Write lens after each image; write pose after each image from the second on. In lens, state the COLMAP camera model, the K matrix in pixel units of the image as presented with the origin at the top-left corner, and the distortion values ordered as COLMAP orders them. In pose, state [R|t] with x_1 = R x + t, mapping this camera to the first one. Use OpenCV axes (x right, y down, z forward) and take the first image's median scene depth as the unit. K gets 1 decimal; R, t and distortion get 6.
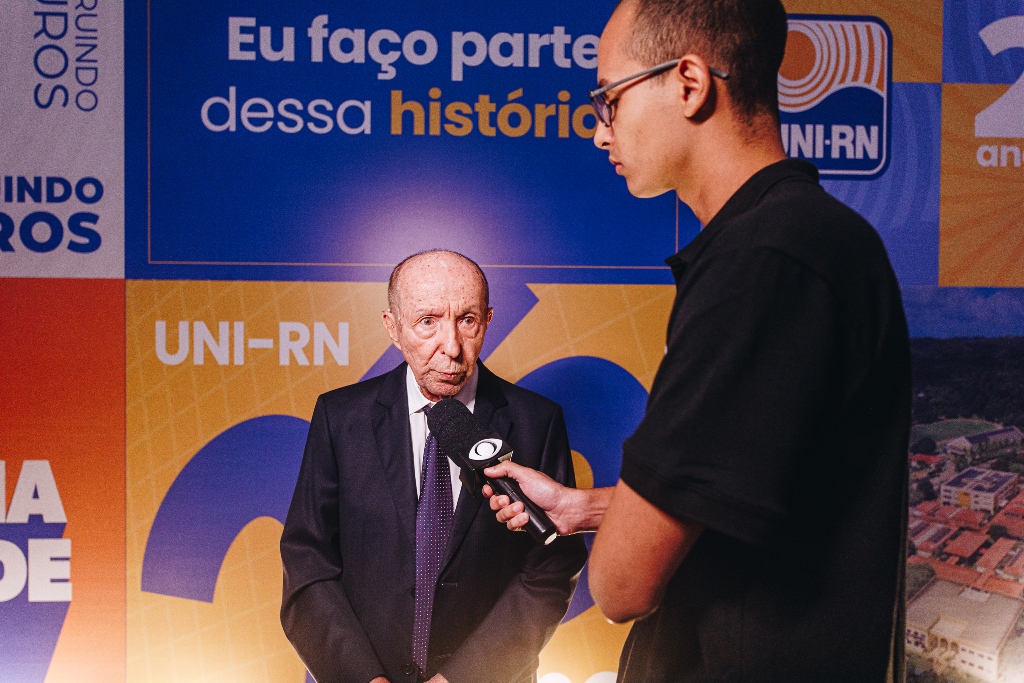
lens RADIAL K [[701.7, 0, 516.2], [0, 701.7, 337.1], [0, 0, 1]] dist [0.000743, -0.000659]
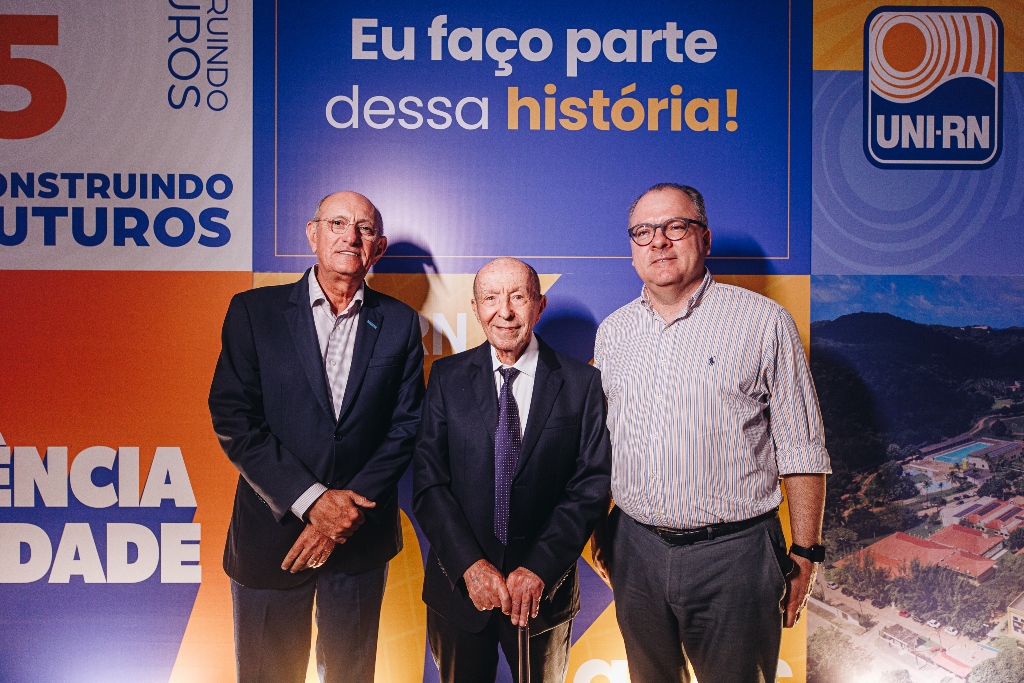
lens RADIAL K [[561.9, 0, 510.7], [0, 561.9, 335.4], [0, 0, 1]] dist [-0.001830, 0.001133]
pose [[0.999409, -0.002875, -0.034244, -0.147138], [0.002510, 0.999940, -0.010687, 0.020801], [0.034272, 0.010595, 0.999356, 0.183198]]
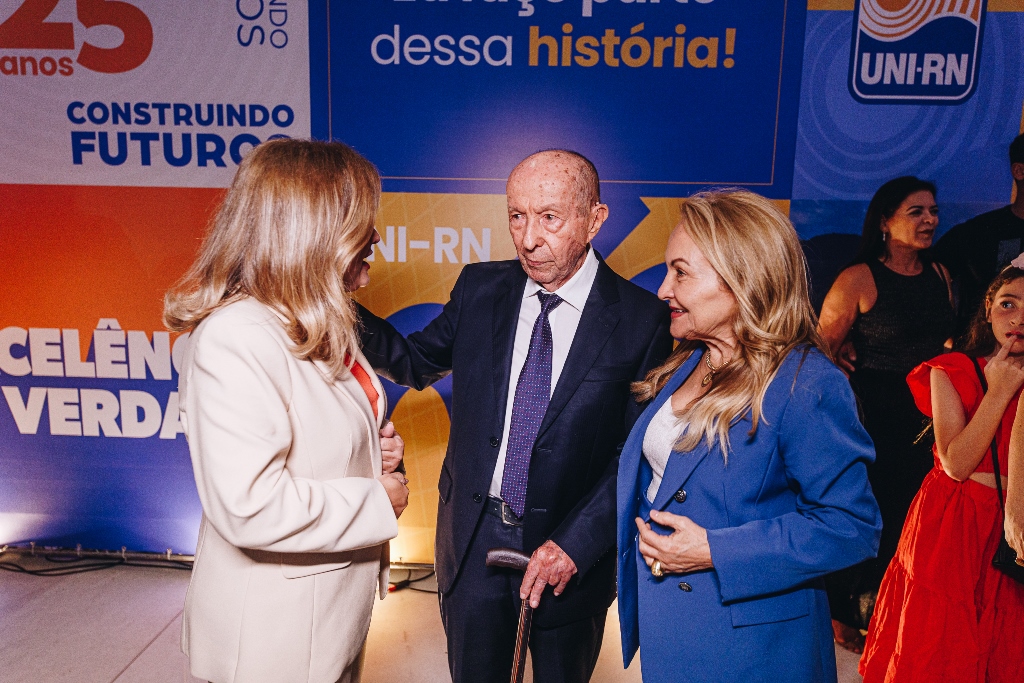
lens RADIAL K [[691.3, 0, 511.6], [0, 691.3, 344.5], [0, 0, 1]] dist [-0.001341, 0.000081]
pose [[0.995637, 0.028205, -0.088950, -0.091653], [-0.016135, 0.990903, 0.133605, 0.017971], [0.091909, -0.131587, 0.987035, -0.201385]]
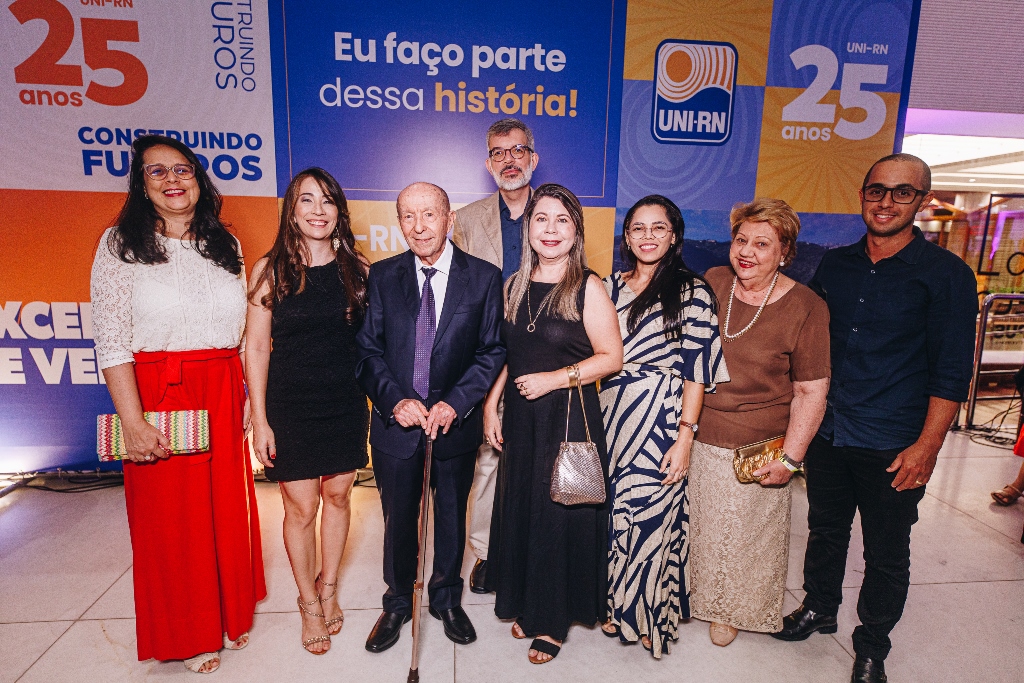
lens RADIAL K [[600.3, 0, 514.2], [0, 600.3, 351.3], [0, 0, 1]] dist [0.000264, -0.000133]
pose [[0.998609, 0.007207, 0.052236, -0.062787], [-0.016103, 0.984974, 0.171952, 0.023953], [-0.050212, -0.172554, 0.983719, -0.502711]]
